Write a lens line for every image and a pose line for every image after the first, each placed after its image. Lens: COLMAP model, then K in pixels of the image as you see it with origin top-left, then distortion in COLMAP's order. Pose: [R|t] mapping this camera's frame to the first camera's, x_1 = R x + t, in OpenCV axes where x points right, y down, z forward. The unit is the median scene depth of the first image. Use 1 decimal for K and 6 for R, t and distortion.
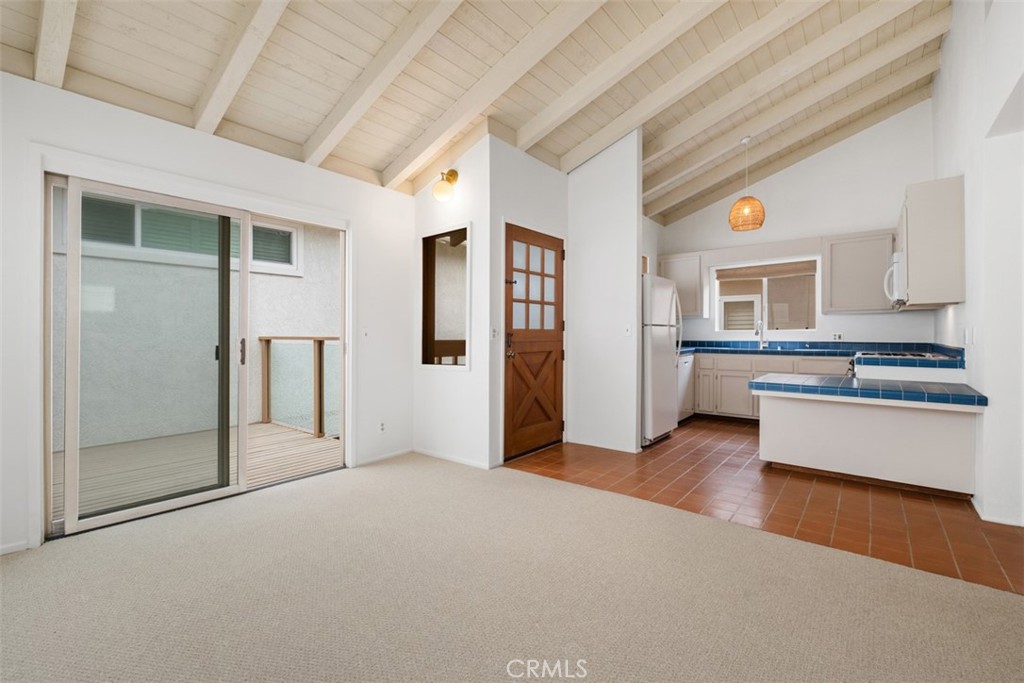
lens RADIAL K [[440.6, 0, 513.3], [0, 440.6, 331.9], [0, 0, 1]] dist [-0.000047, -0.000209]
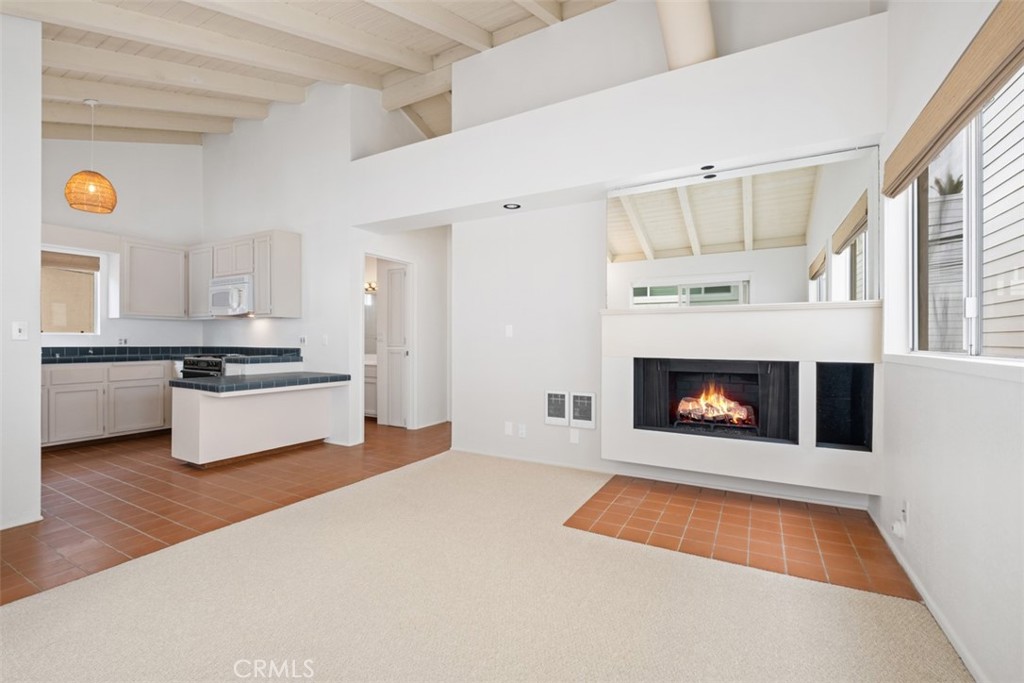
lens RADIAL K [[447.5, 0, 509.5], [0, 447.5, 337.6], [0, 0, 1]] dist [-0.000521, -0.000233]
pose [[-0.170967, 0.005876, 0.985259, -0.451261], [-0.007683, 0.999944, -0.007297, 0.003935], [-0.985247, -0.008817, -0.170912, 0.394213]]
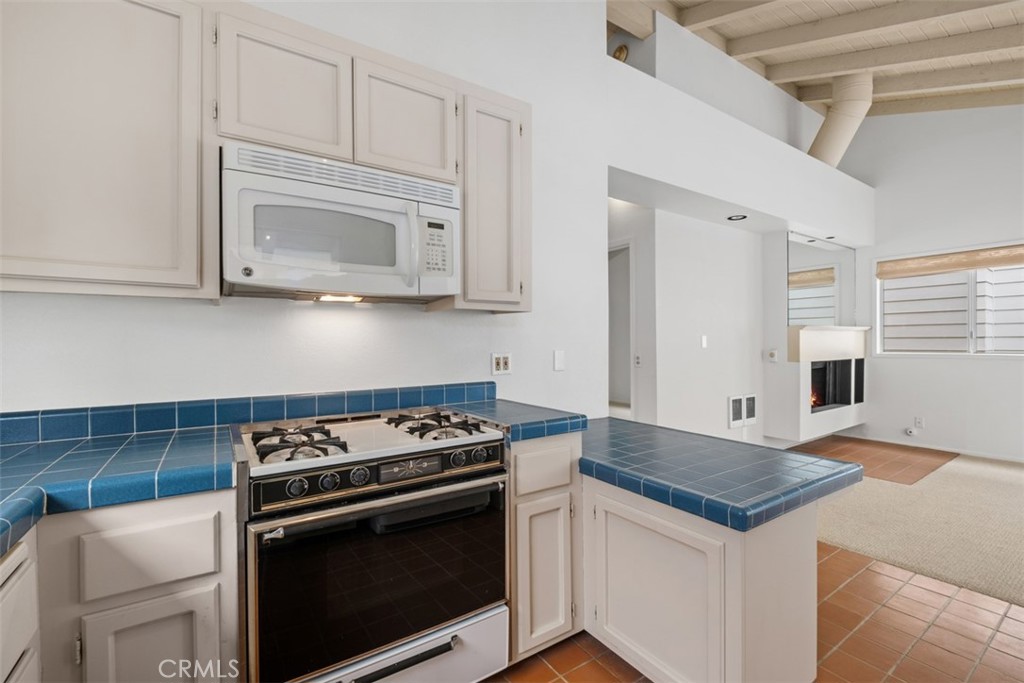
lens RADIAL K [[434.8, 0, 493.1], [0, 434.8, 347.8], [0, 0, 1]] dist [0.000981, 0.000006]
pose [[-0.950078, 0.002191, 0.312005, 0.579587], [0.005747, 0.999929, 0.010477, -0.016631], [-0.311960, 0.011747, -0.950023, 1.184508]]
